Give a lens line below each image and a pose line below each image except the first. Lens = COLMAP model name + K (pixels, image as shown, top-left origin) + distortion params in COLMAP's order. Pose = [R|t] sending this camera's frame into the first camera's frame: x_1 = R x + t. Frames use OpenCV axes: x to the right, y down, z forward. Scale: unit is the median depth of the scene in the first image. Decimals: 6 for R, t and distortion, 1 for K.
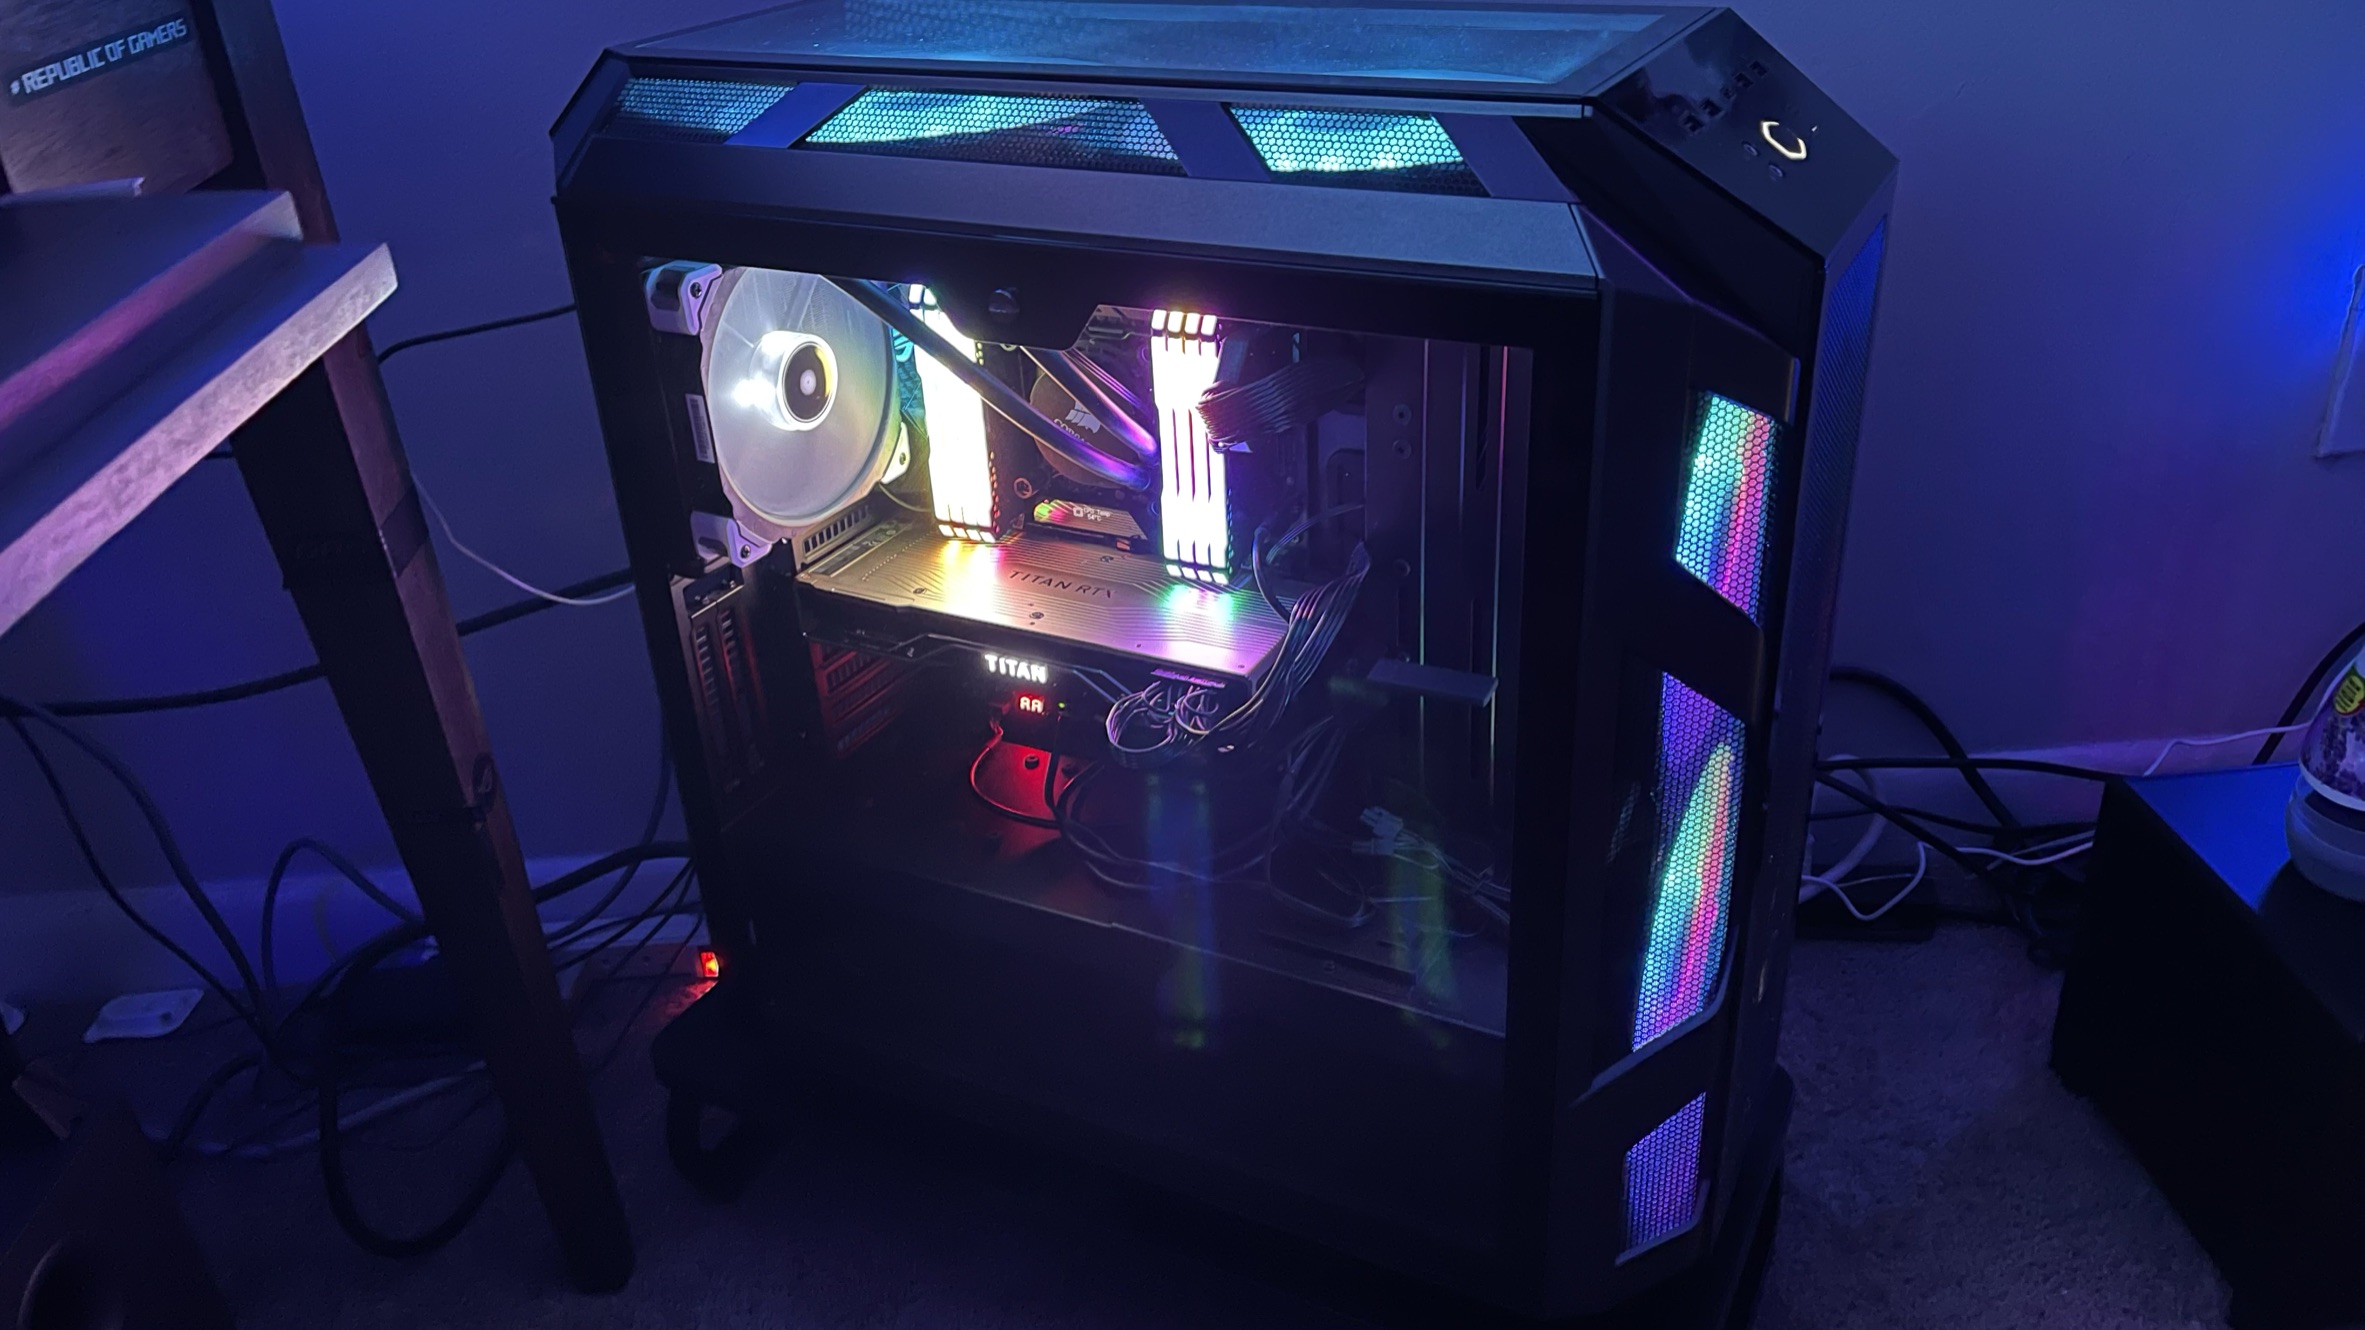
lens RADIAL K [[1815.0, 0, 1188.1], [0, 1815.0, 668.4], [0, 0, 1]] dist [0.027572, -0.012453]
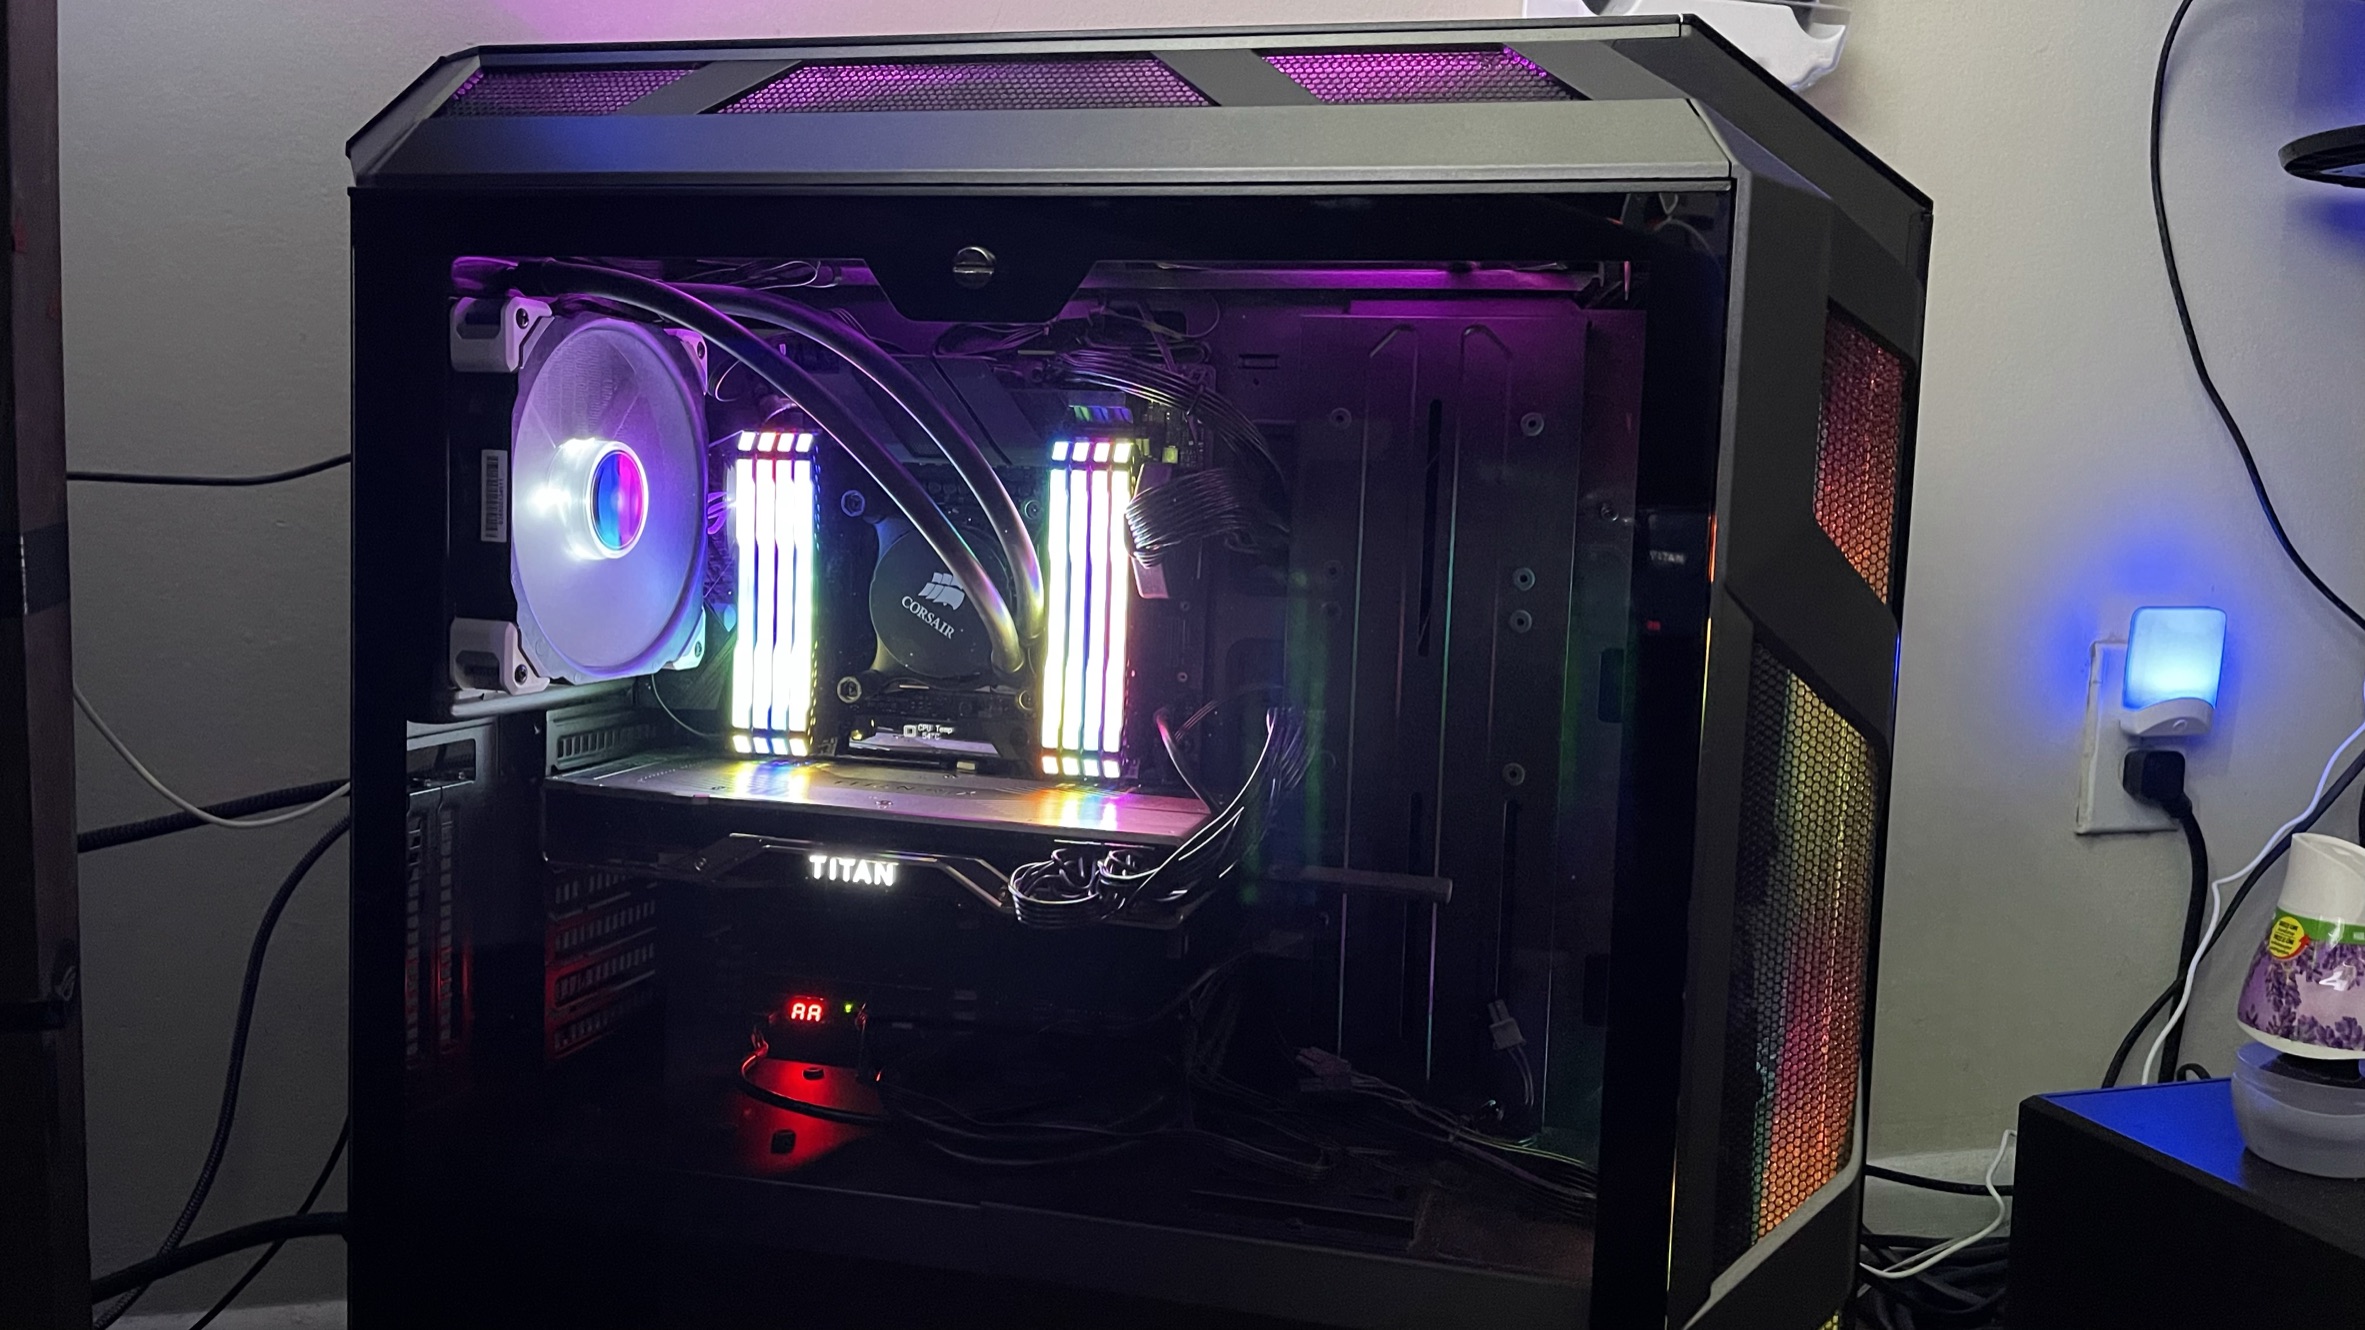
lens RADIAL K [[1815.0, 0, 1179.7], [0, 1815.0, 663.6], [0, 0, 1]] dist [0.027572, -0.012453]
pose [[0.967930, 0.066516, 0.242255, -0.156932], [0.033715, 0.921194, -0.387641, 0.229784], [-0.248948, 0.383377, 0.889408, 0.243542]]
